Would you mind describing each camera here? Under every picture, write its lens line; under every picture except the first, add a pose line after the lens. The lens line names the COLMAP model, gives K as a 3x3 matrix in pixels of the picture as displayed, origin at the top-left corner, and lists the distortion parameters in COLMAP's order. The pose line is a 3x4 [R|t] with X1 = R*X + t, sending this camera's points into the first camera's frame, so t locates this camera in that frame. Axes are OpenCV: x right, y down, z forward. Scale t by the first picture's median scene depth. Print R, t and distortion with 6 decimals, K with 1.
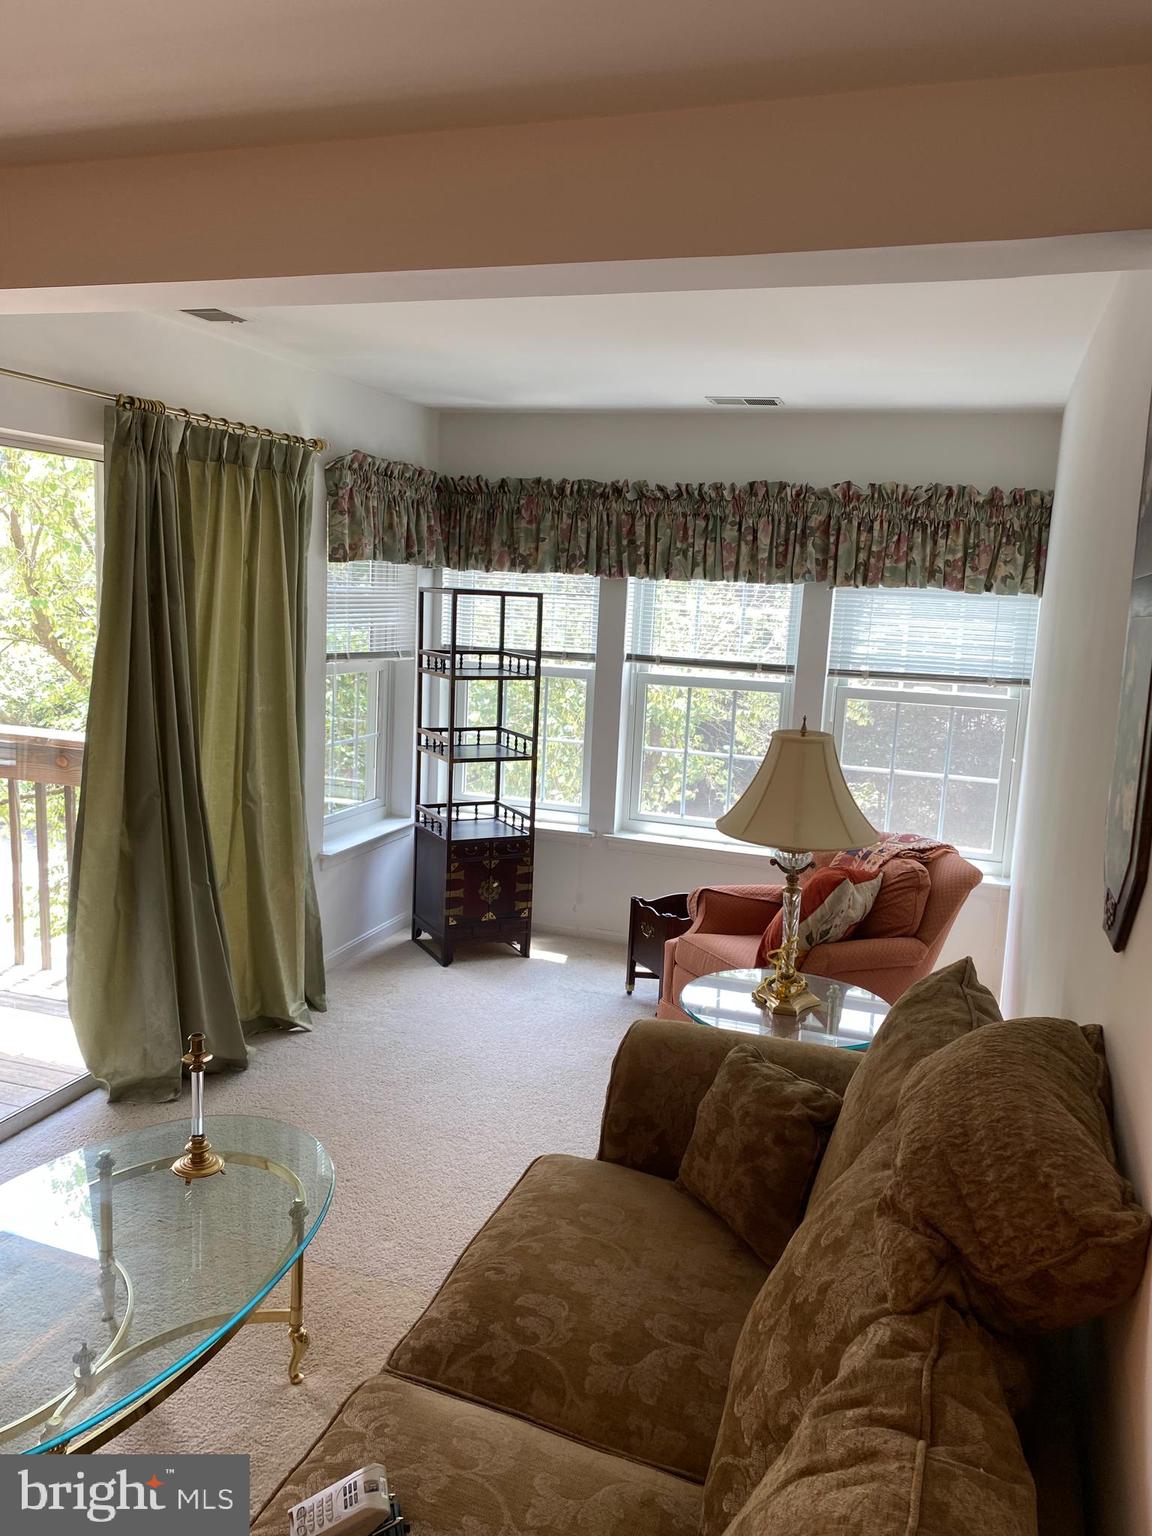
lens RADIAL K [[1152.9, 0, 565.1], [0, 1152.9, 763.8], [0, 0, 1]] dist [0.160128, -0.478944]
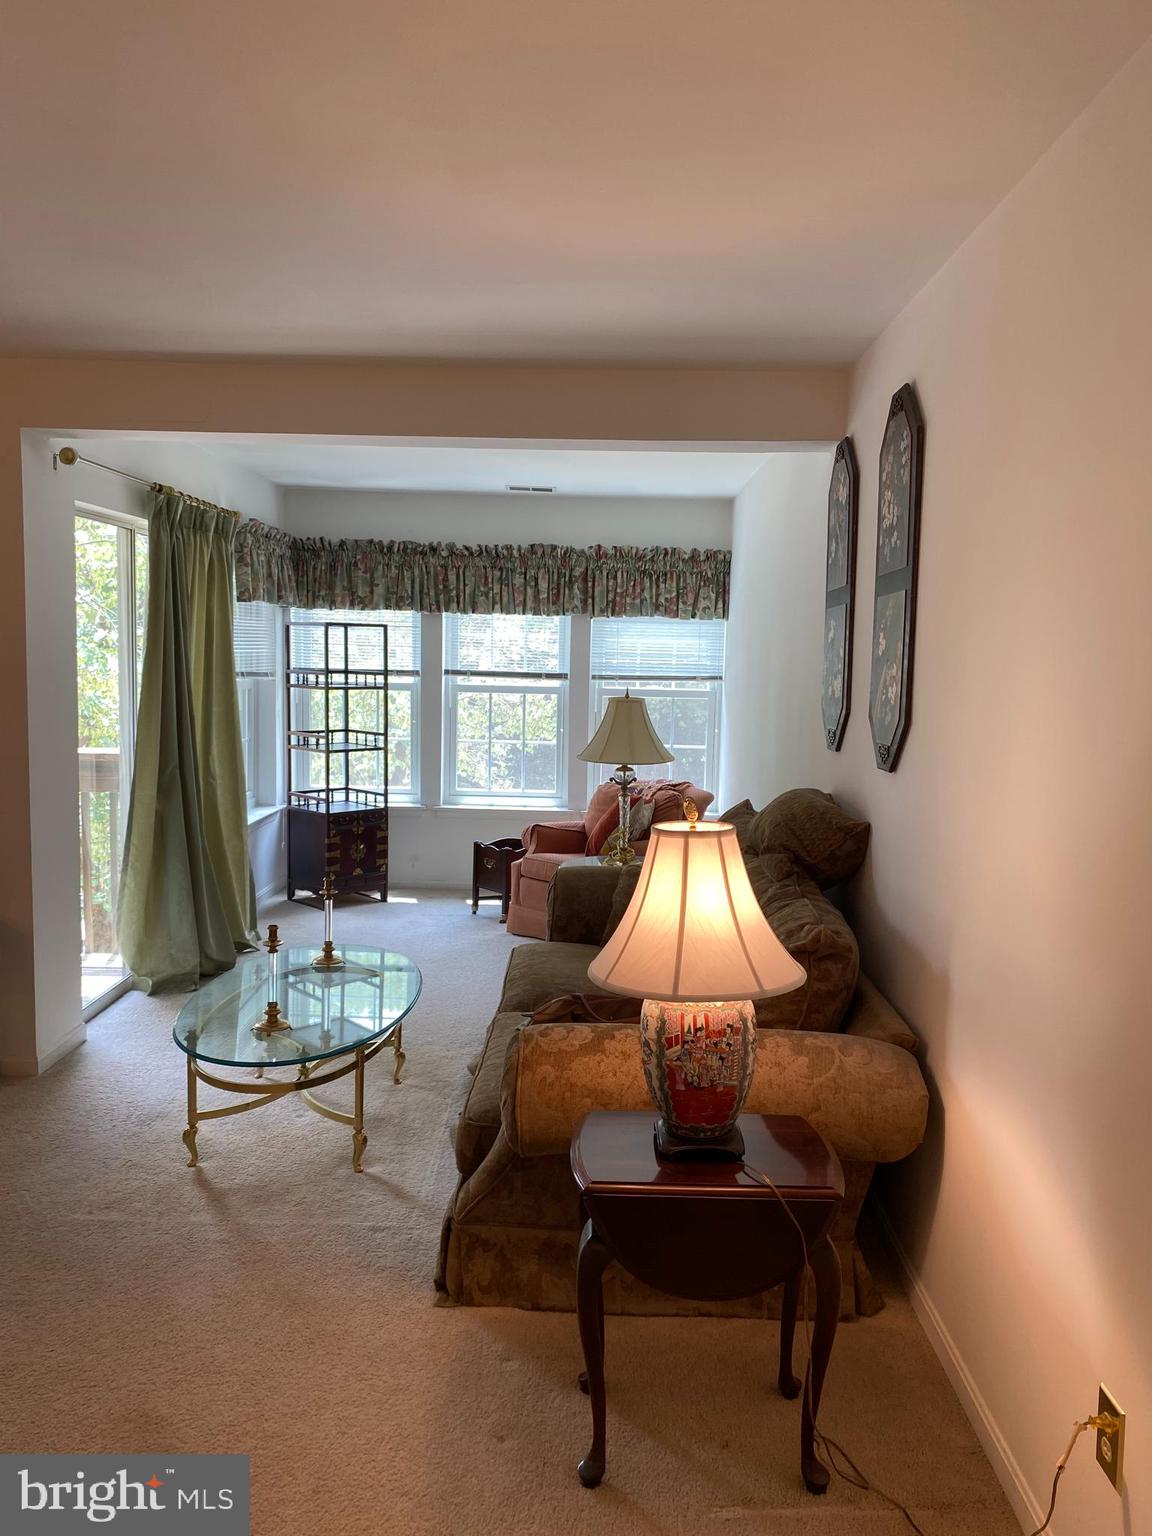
lens RADIAL K [[1152.9, 0, 565.1], [0, 1152.9, 763.8], [0, 0, 1]] dist [0.160128, -0.478944]
pose [[0.951978, -0.054467, 0.301283, -0.239209], [0.068039, 0.997078, -0.034731, 0.074885], [-0.298511, 0.053562, 0.952902, -0.336094]]
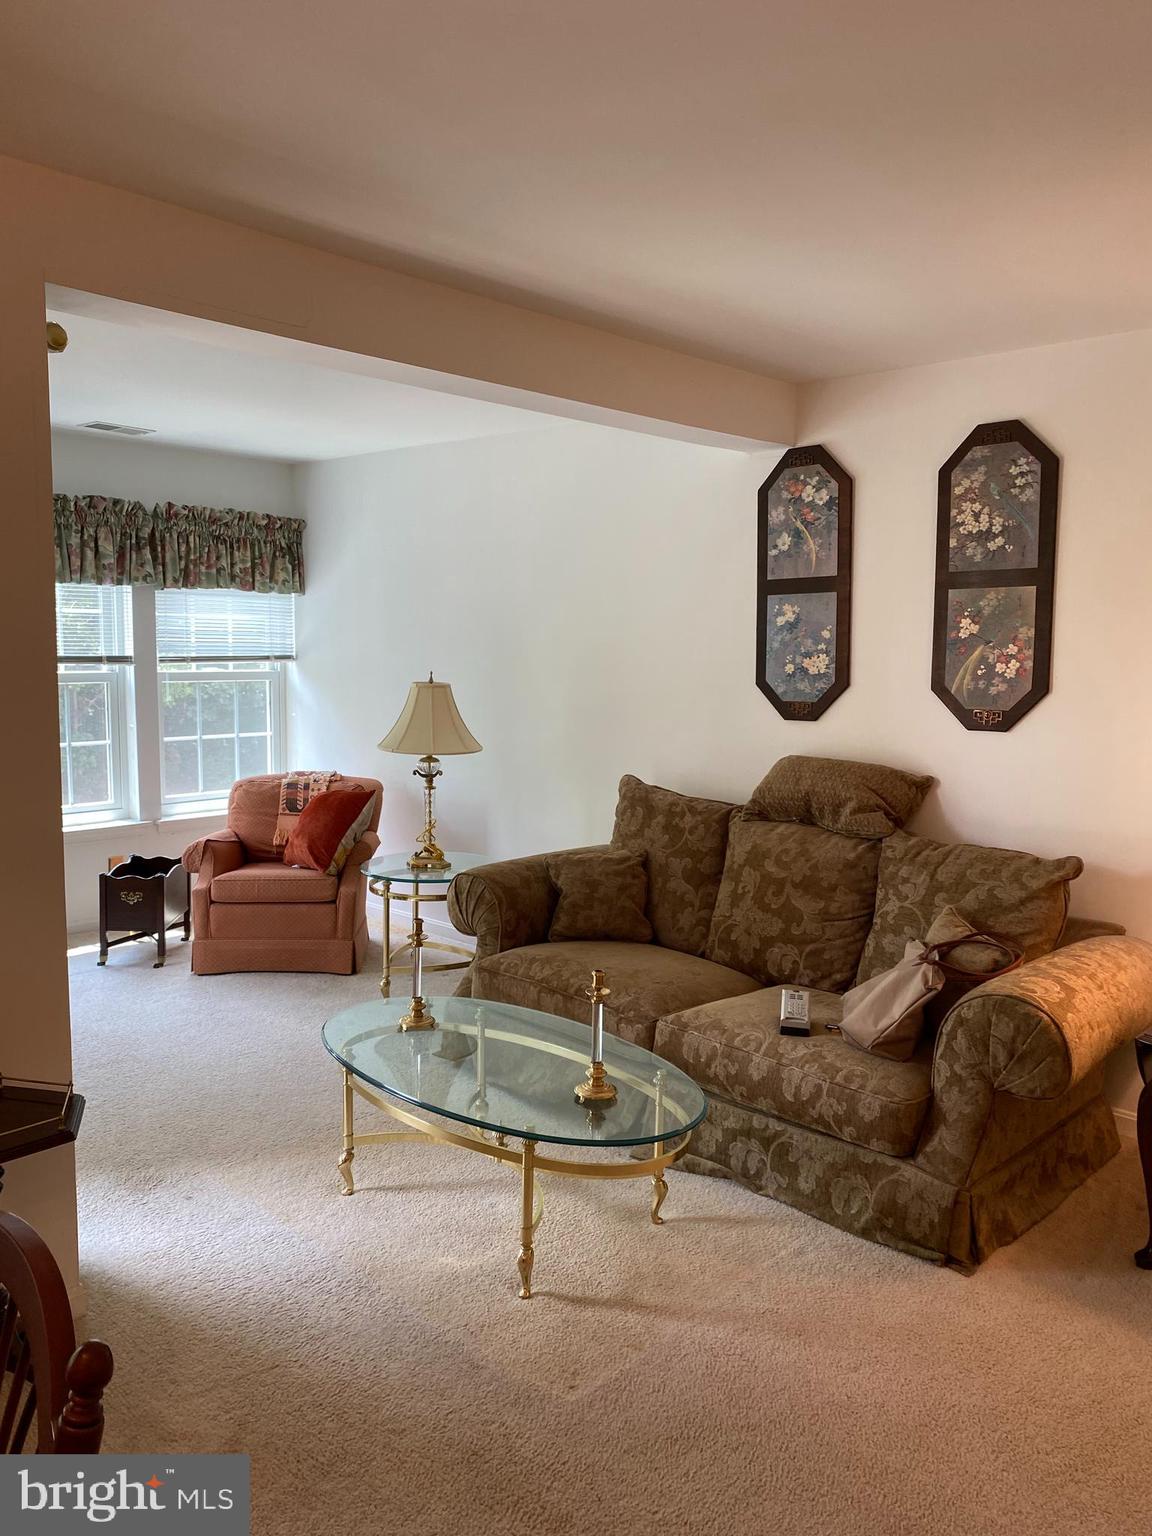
lens RADIAL K [[1152.9, 0, 565.1], [0, 1152.9, 763.8], [0, 0, 1]] dist [0.160128, -0.478944]
pose [[0.414846, -0.140837, 0.898926, -0.701267], [0.146033, 0.985447, 0.087000, -0.017427], [-0.898096, 0.095182, 0.429376, 0.125930]]
